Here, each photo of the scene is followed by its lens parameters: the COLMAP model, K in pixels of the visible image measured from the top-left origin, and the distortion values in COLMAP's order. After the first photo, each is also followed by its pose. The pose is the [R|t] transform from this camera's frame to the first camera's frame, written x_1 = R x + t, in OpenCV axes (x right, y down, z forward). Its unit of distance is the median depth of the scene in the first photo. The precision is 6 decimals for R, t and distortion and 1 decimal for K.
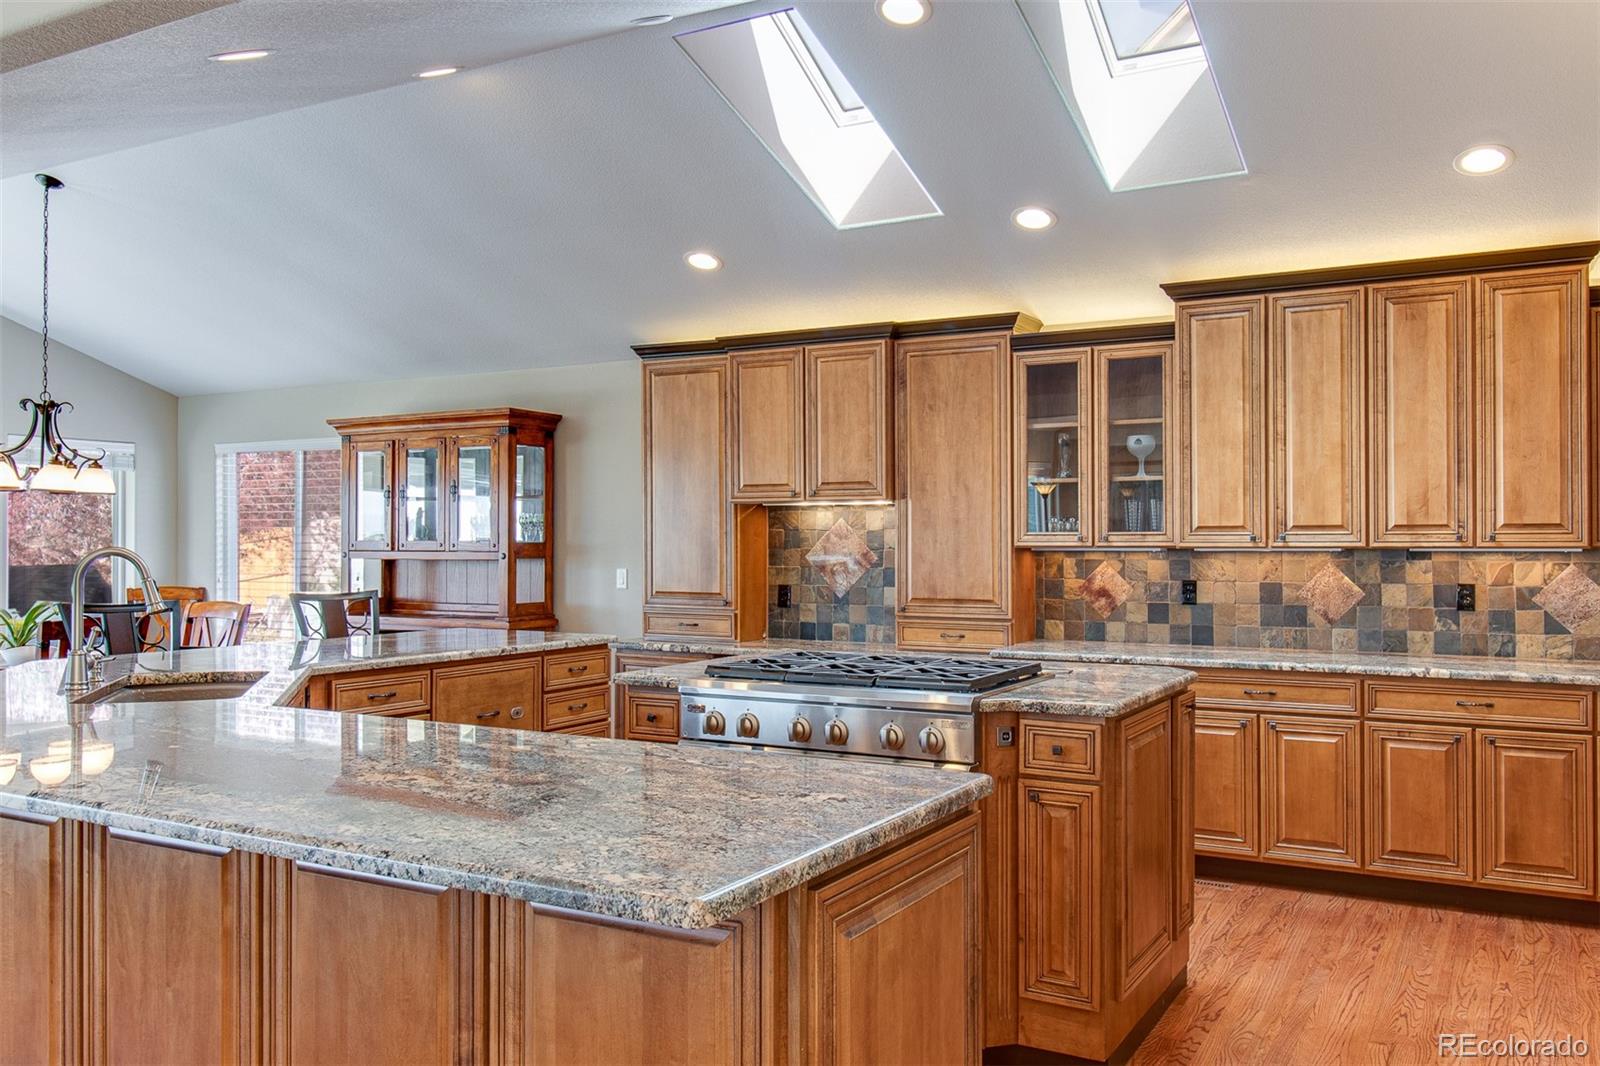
lens RADIAL K [[1299.3, 0, 800.0], [0, 1299.3, 533.0], [0, 0, 1]] dist [0.009883, 0.004925]
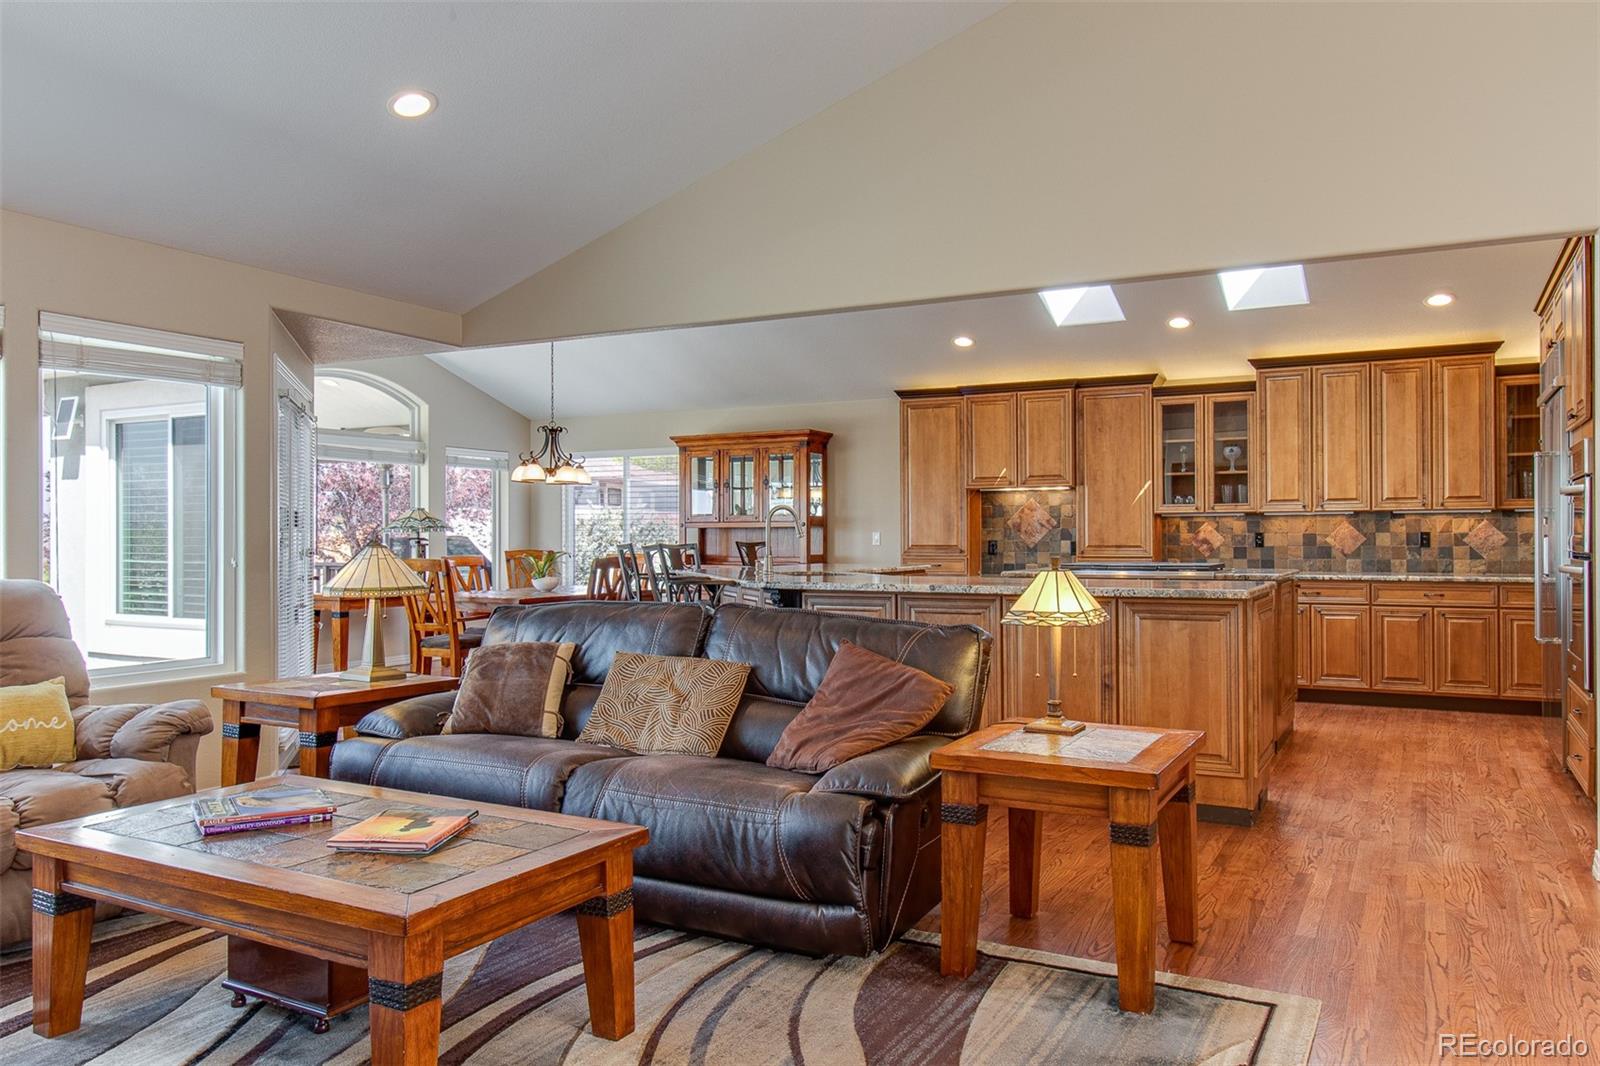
lens RADIAL K [[1180.8, 0, 800.0], [0, 1180.8, 533.0], [0, 0, 1]] dist [0.009984, 0.001126]
pose [[0.999743, -0.003406, 0.022417, -0.329244], [0.003337, 0.999990, 0.003117, 0.029783], [-0.022427, -0.003042, 0.999744, -0.516637]]
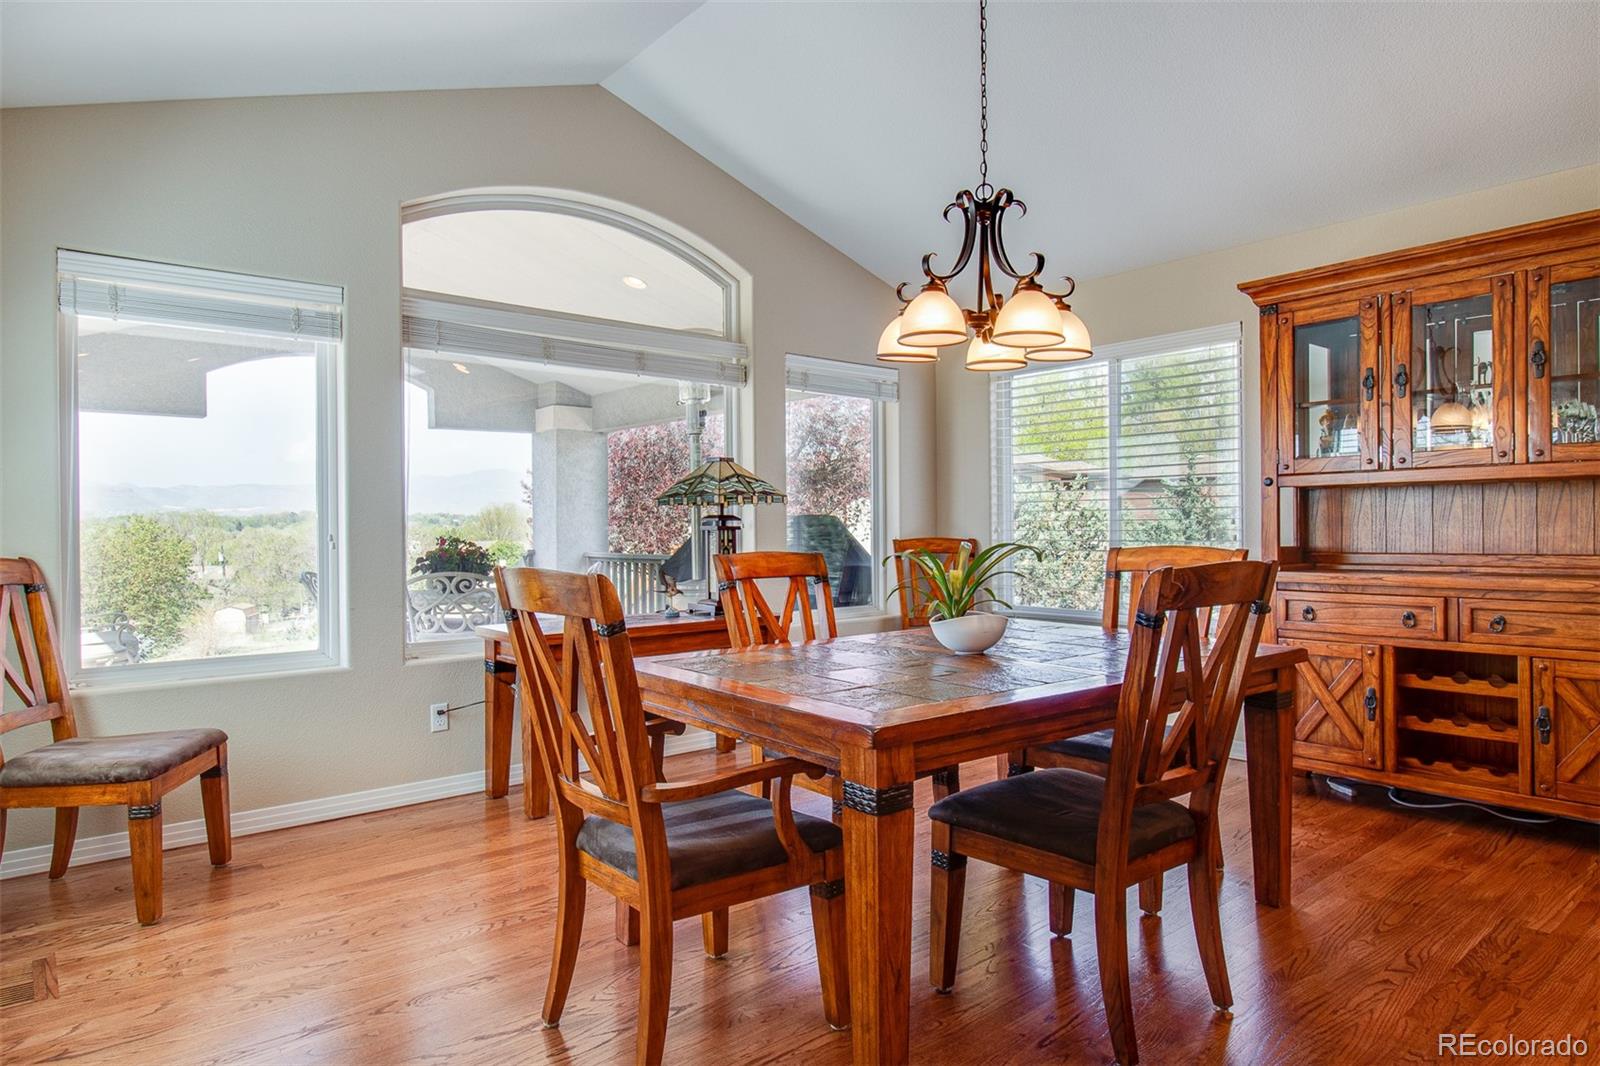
lens RADIAL K [[943.9, 0, 800.0], [0, 943.9, 533.0], [0, 0, 1]] dist [0.010103, -0.001250]
pose [[0.936598, -0.008779, -0.350295, -0.549904], [0.013202, 0.999860, 0.010240, 0.047878], [0.350157, -0.014216, 0.936583, 0.613368]]
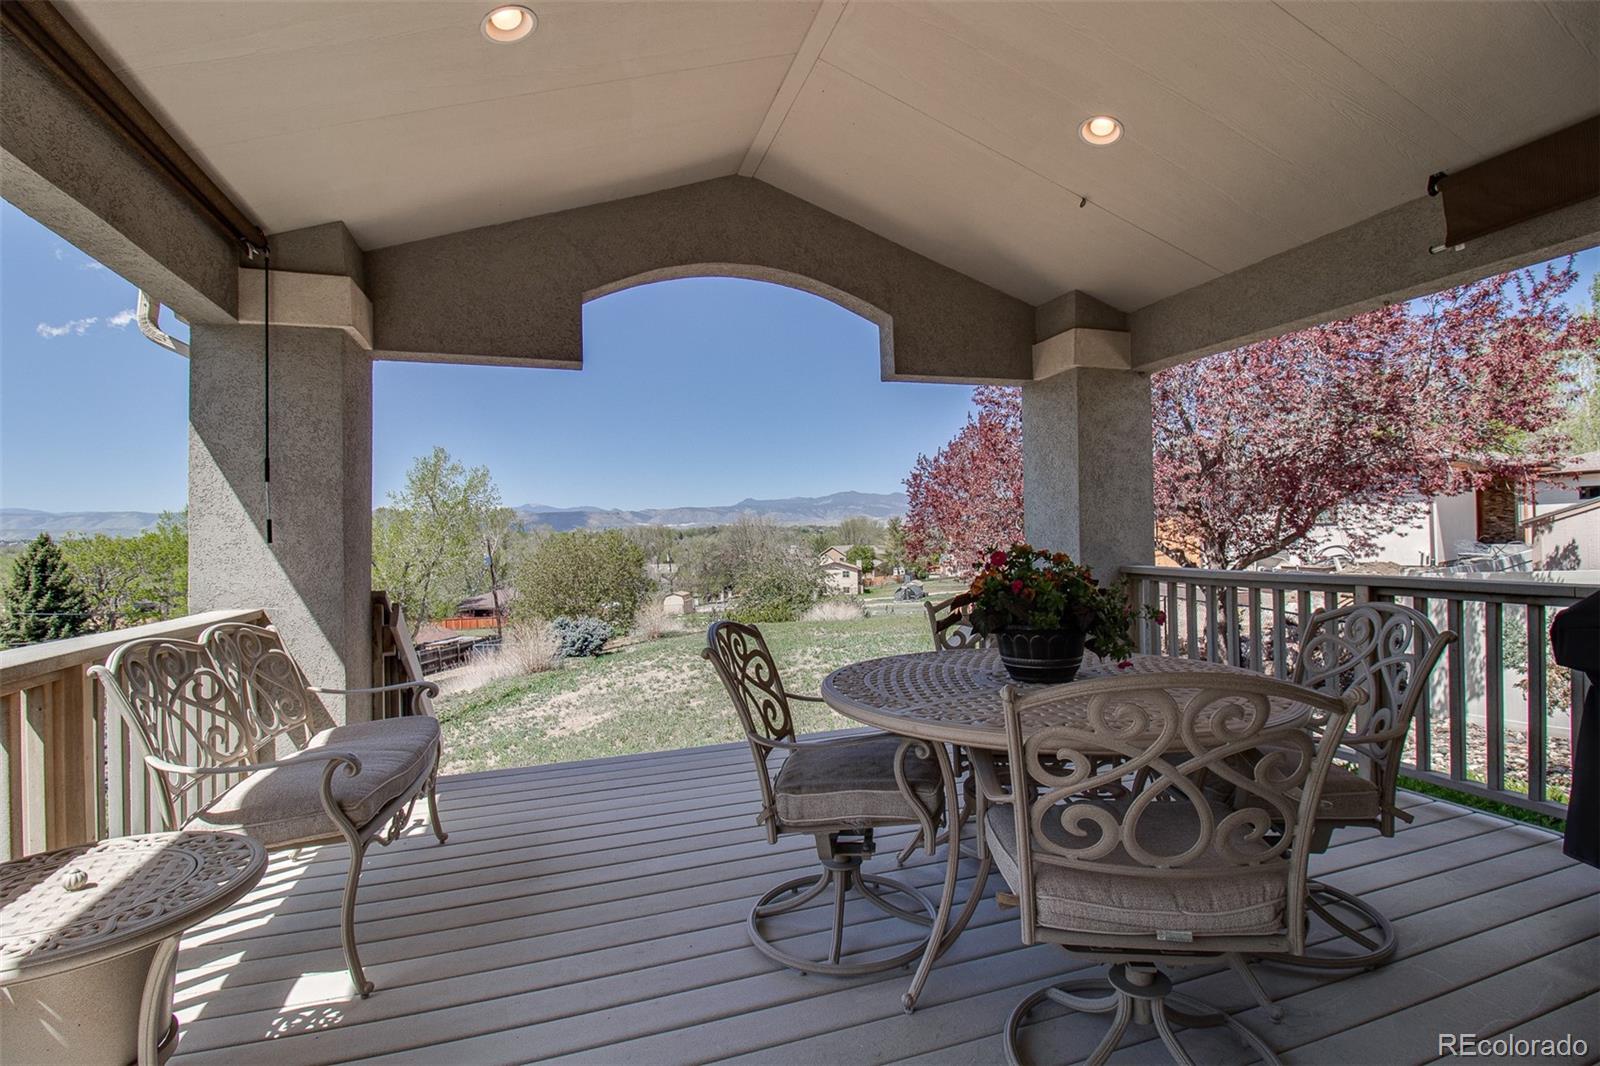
lens RADIAL K [[736.1, 0, 800.0], [0, 736.1, 533.0], [0, 0, 1]] dist [-0.001332, -0.011141]
pose [[0.742681, -0.020794, -0.669323, -1.153633], [0.023695, 0.999708, -0.004766, 0.052245], [0.669226, -0.012320, 0.742956, 1.159148]]
